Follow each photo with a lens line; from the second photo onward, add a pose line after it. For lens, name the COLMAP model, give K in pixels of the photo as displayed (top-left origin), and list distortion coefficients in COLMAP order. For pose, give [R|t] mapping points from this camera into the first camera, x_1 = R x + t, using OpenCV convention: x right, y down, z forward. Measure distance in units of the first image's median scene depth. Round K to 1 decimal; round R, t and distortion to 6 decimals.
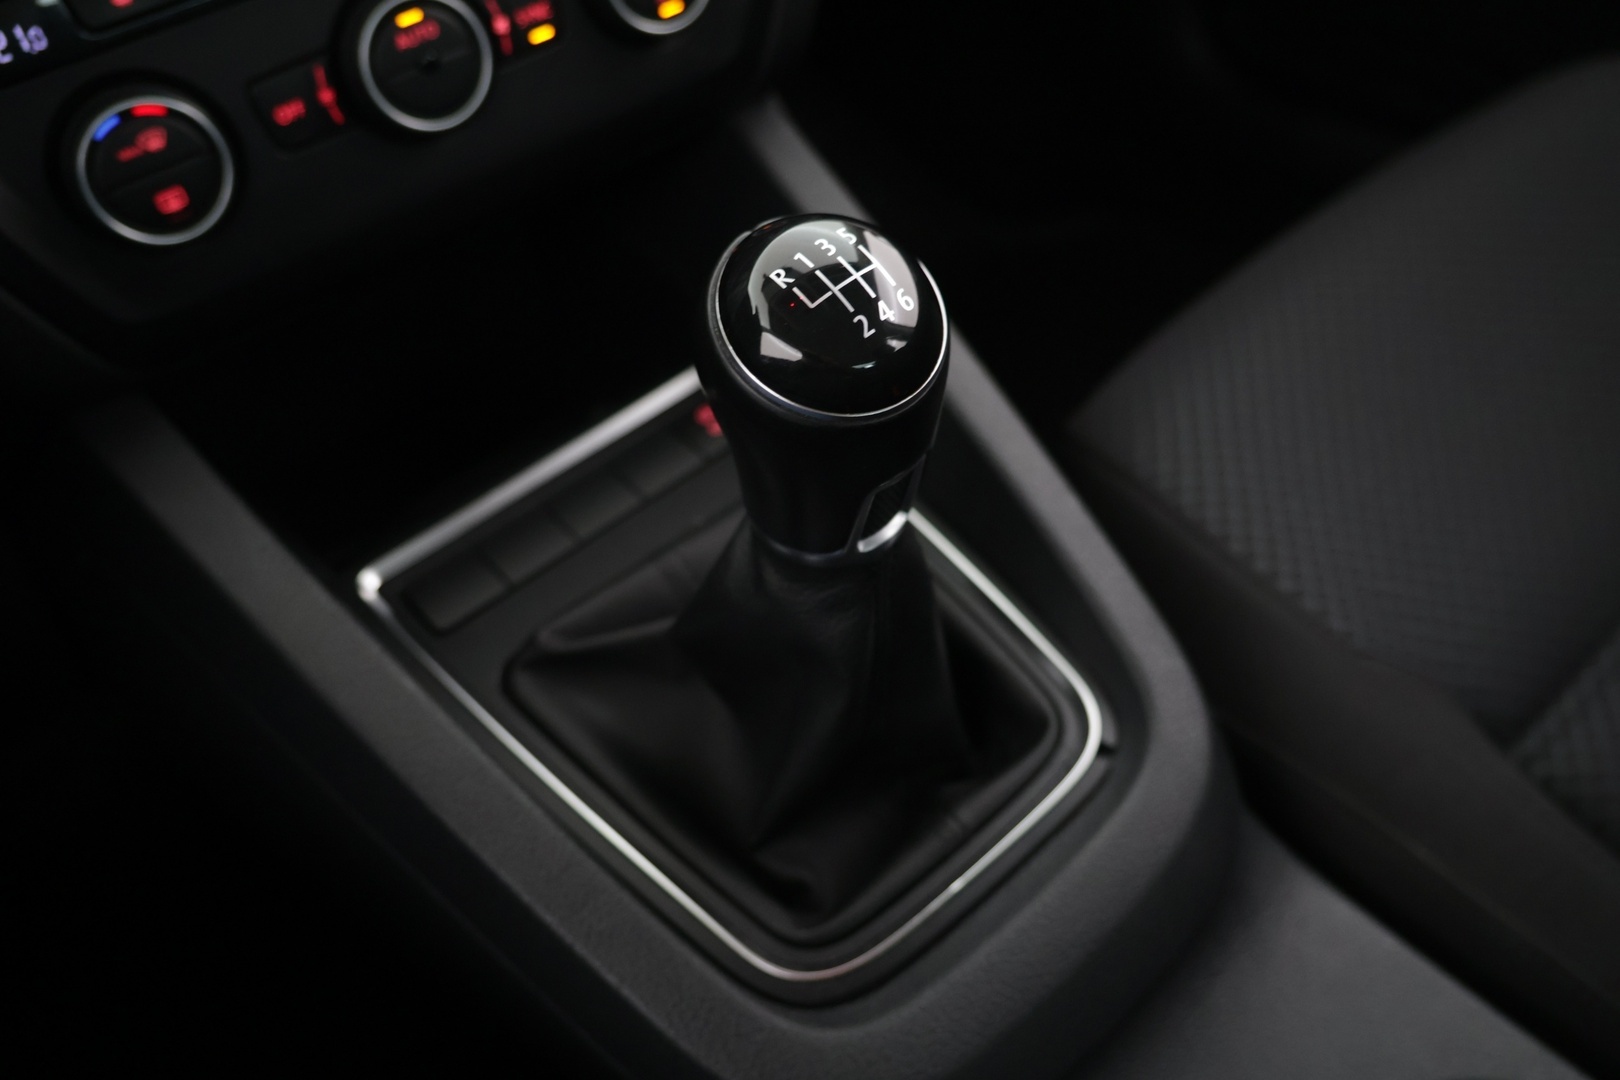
lens RADIAL K [[1353.8, 0, 812.6], [0, 1353.8, 534.7], [0, 0, 1]] dist [-0.013180, 0.010920]
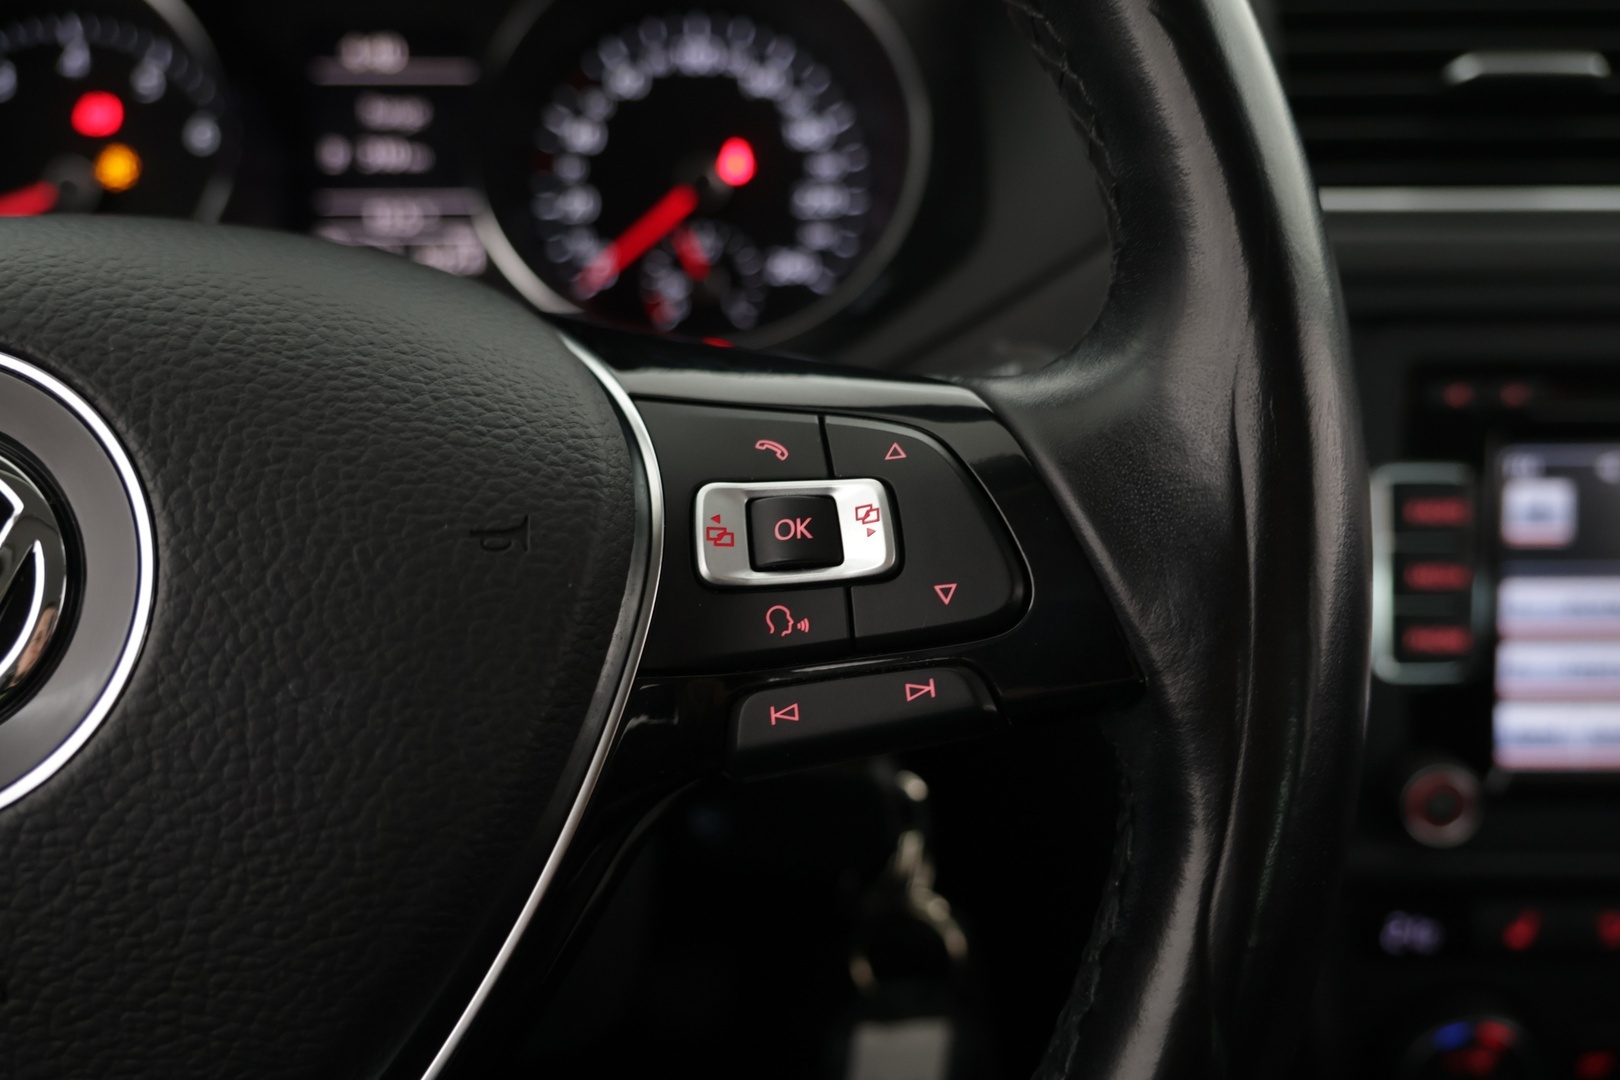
lens RADIAL K [[1353.8, 0, 812.6], [0, 1353.8, 534.7], [0, 0, 1]] dist [-0.013180, 0.010920]
pose [[0.793305, 0.351816, -0.496882, -0.485199], [-0.485867, 0.857644, -0.168465, -0.196194], [0.366879, 0.375063, 0.851309, -0.224240]]
